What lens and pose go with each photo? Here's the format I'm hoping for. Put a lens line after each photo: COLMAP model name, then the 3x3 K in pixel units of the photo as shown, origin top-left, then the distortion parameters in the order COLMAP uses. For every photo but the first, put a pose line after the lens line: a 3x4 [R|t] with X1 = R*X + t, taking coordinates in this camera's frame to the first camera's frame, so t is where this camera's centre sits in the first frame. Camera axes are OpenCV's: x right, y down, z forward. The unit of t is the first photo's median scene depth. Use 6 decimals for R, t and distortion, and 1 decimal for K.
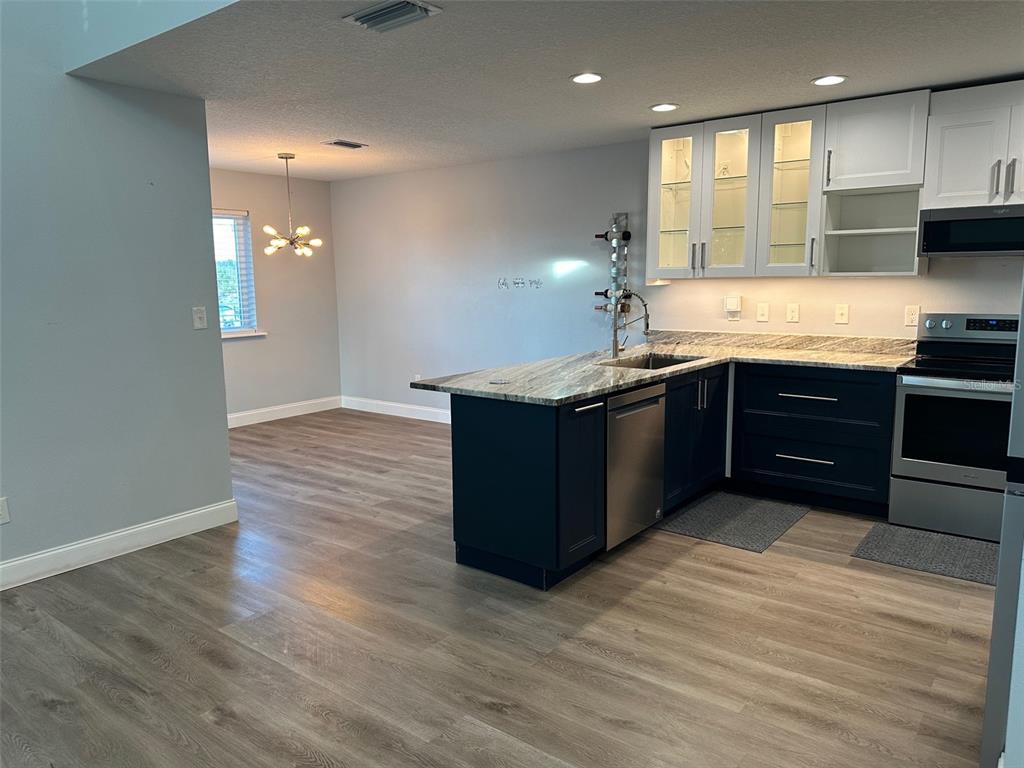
lens RADIAL K [[717.9, 0, 512.6], [0, 717.9, 378.5], [0, 0, 1]] dist [0.081178, -0.086570]
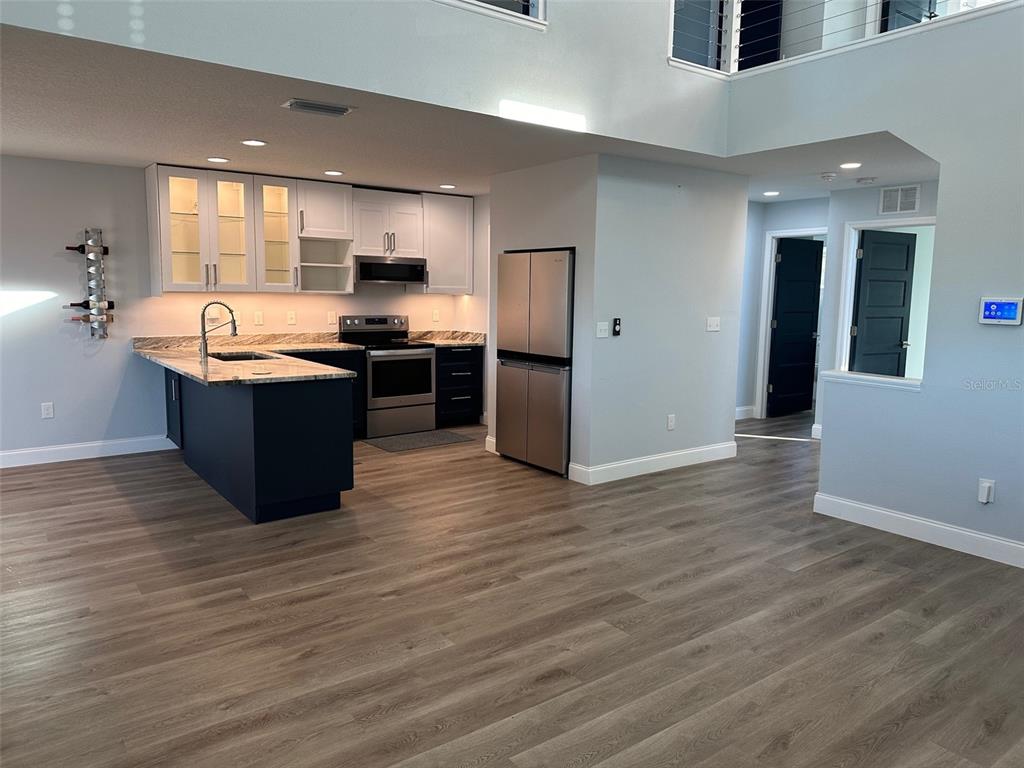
lens RADIAL K [[715.1, 0, 504.2], [0, 715.1, 381.4], [0, 0, 1]] dist [0.131560, -0.174303]
pose [[0.275366, -0.107228, 0.955341, -0.916293], [0.124390, 0.989380, 0.075195, -0.018626], [-0.953258, 0.098129, 0.285780, 0.187862]]
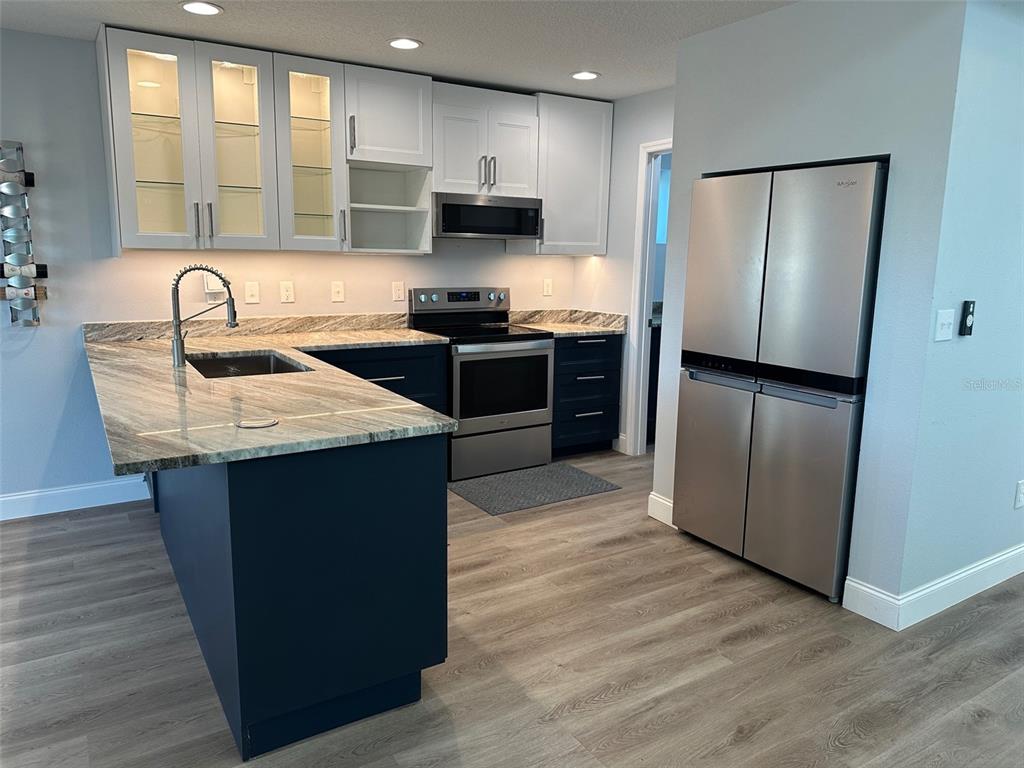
lens RADIAL K [[715.1, 0, 504.2], [0, 715.1, 381.4], [0, 0, 1]] dist [0.131560, -0.174303]
pose [[0.349344, -0.149088, 0.925058, -0.398312], [0.117274, 0.986454, 0.114695, -0.059018], [-0.929627, 0.068417, 0.362096, 0.489759]]
